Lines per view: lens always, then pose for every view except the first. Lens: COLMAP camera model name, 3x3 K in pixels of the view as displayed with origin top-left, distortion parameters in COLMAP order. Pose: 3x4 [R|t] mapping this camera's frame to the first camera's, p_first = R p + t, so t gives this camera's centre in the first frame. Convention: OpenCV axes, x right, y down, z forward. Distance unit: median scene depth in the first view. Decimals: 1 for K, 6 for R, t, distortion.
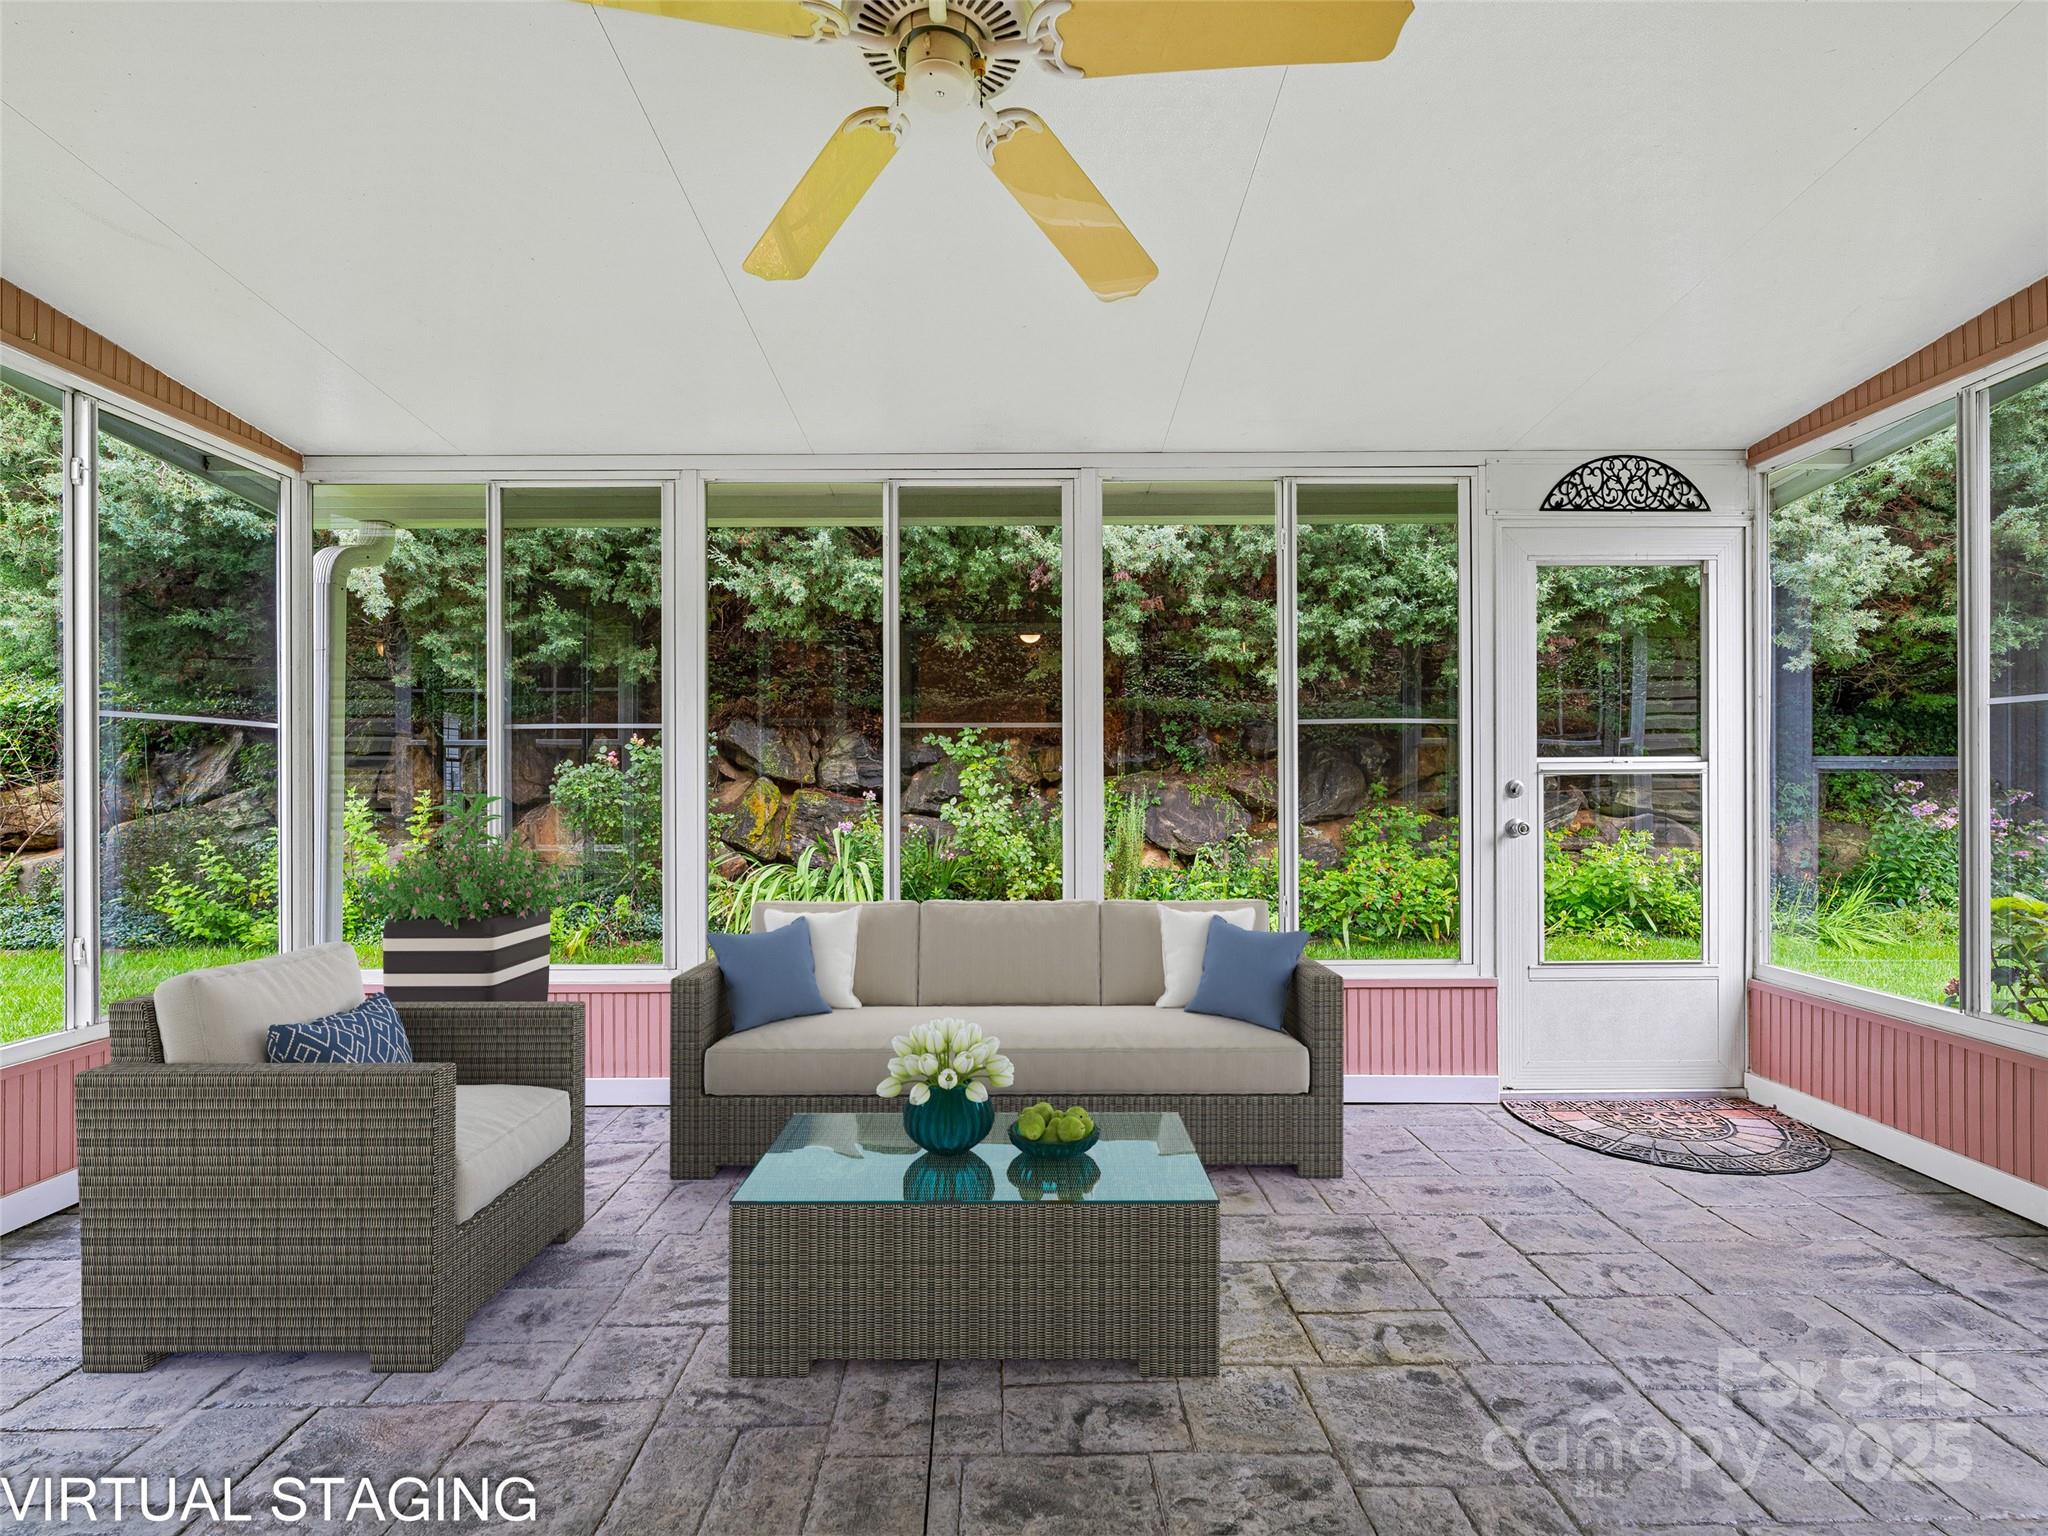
lens RADIAL K [[923.3, 0, 1024.0], [0, 923.3, 768.0], [0, 0, 1]] dist [-0.001056, -0.000284]
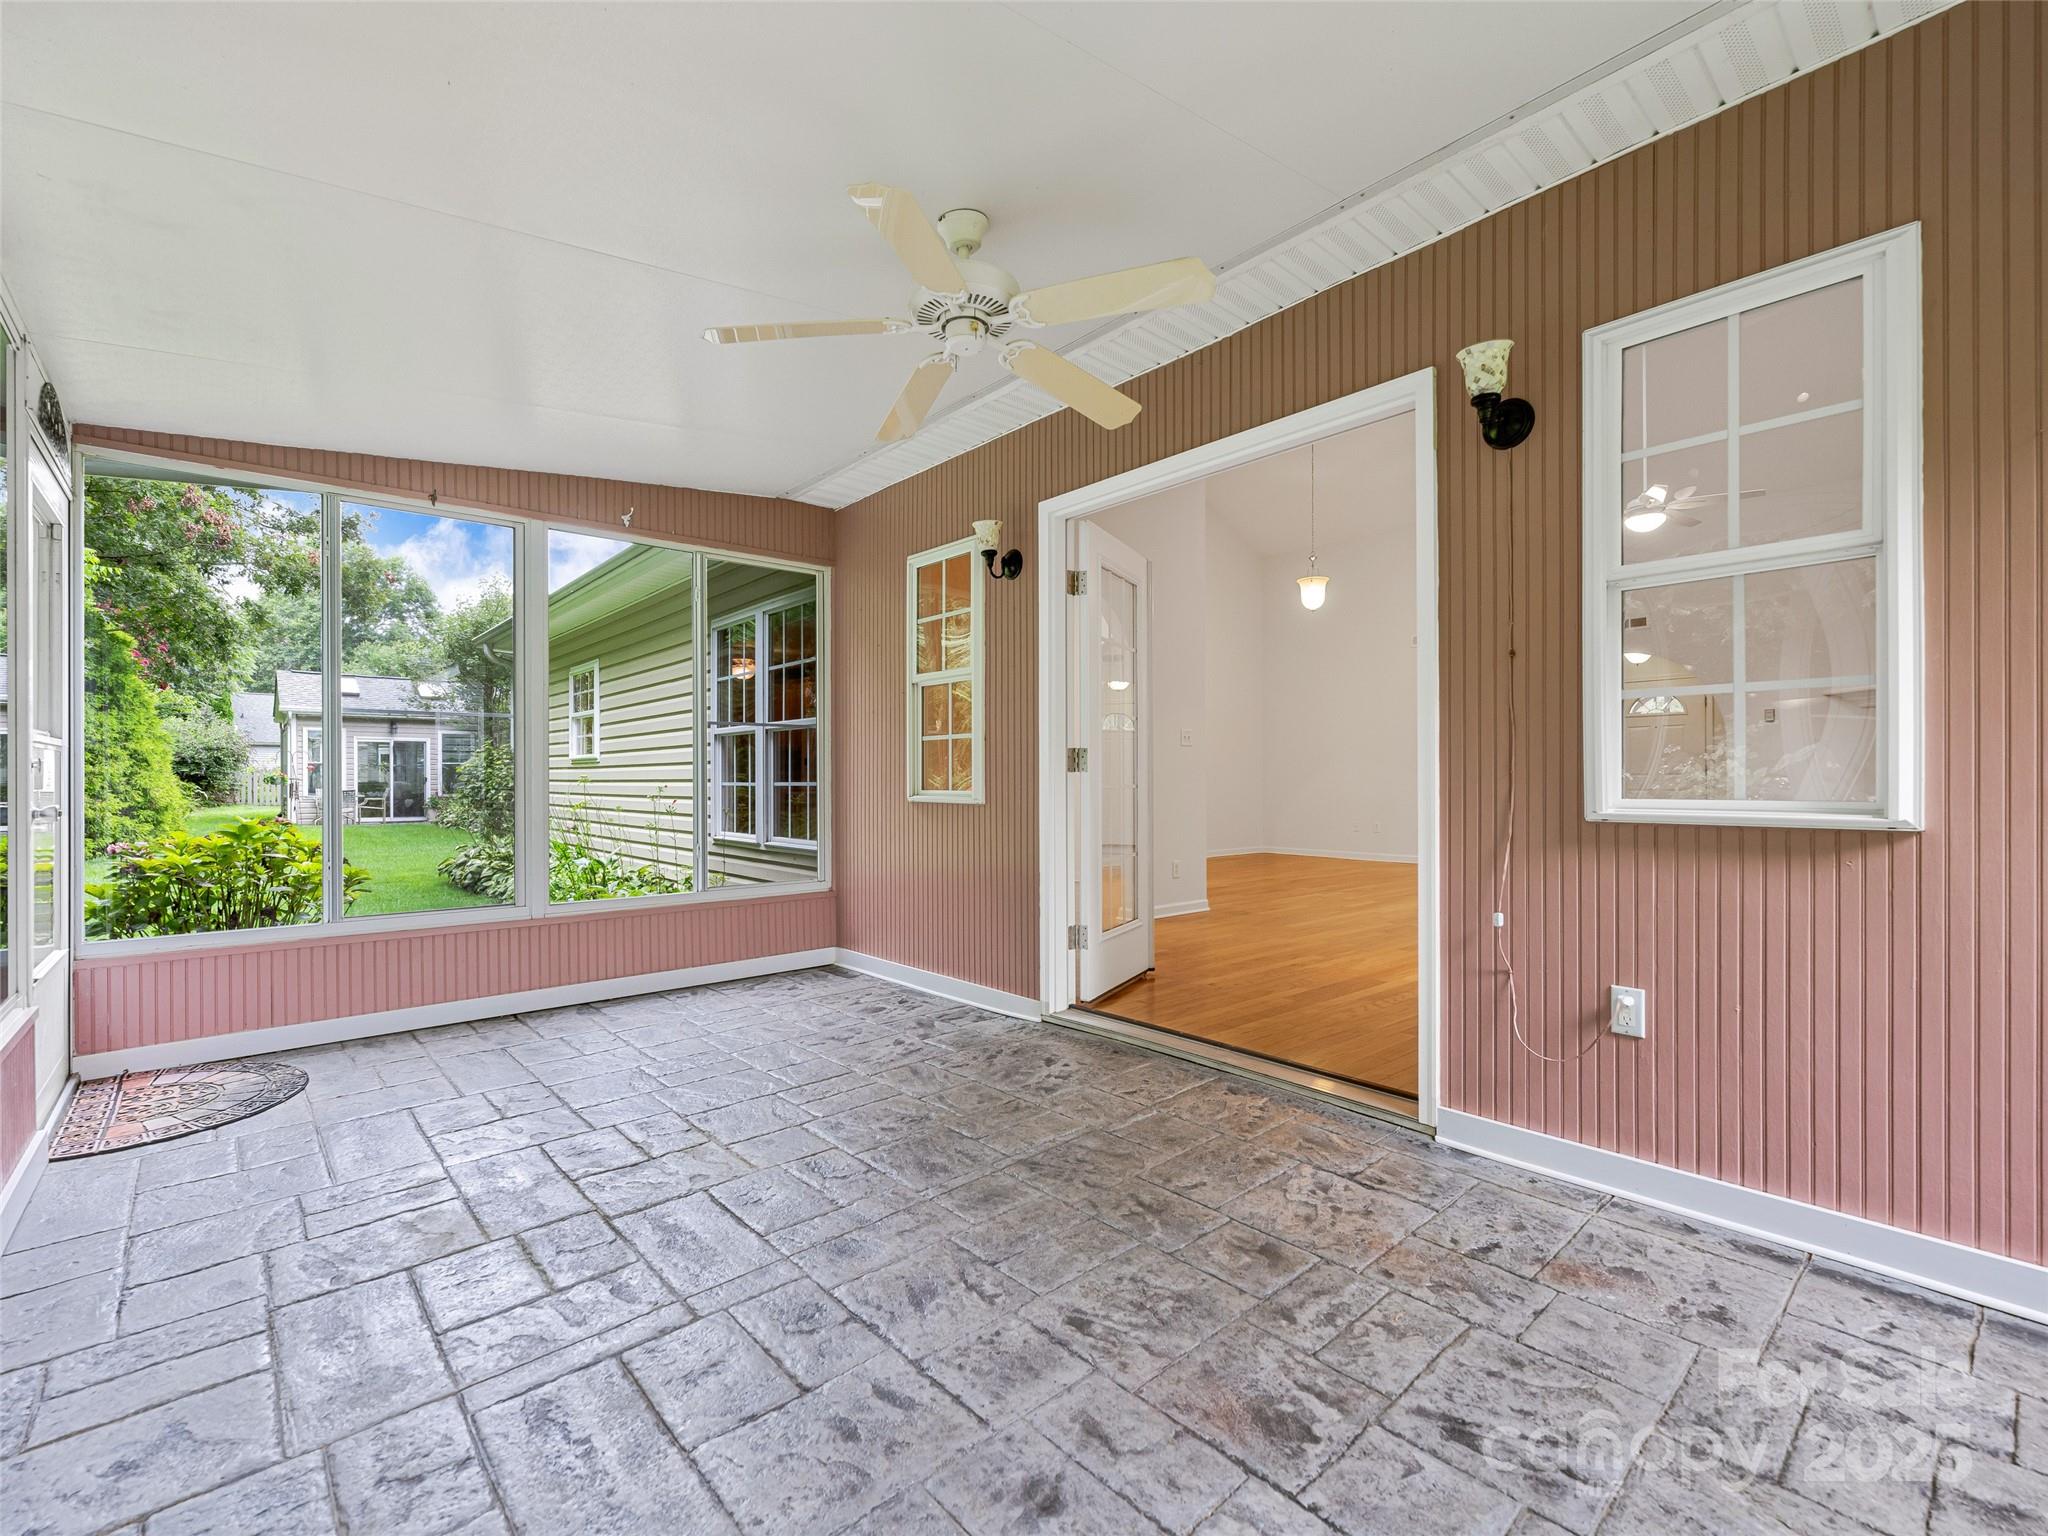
lens RADIAL K [[923.3, 0, 1024.0], [0, 923.3, 768.0], [0, 0, 1]] dist [-0.001056, -0.000284]
pose [[-0.650831, 0.013119, 0.759109, -0.299818], [-0.001207, 0.999832, -0.018314, 0.017750], [-0.759222, -0.012835, -0.650706, 0.417270]]
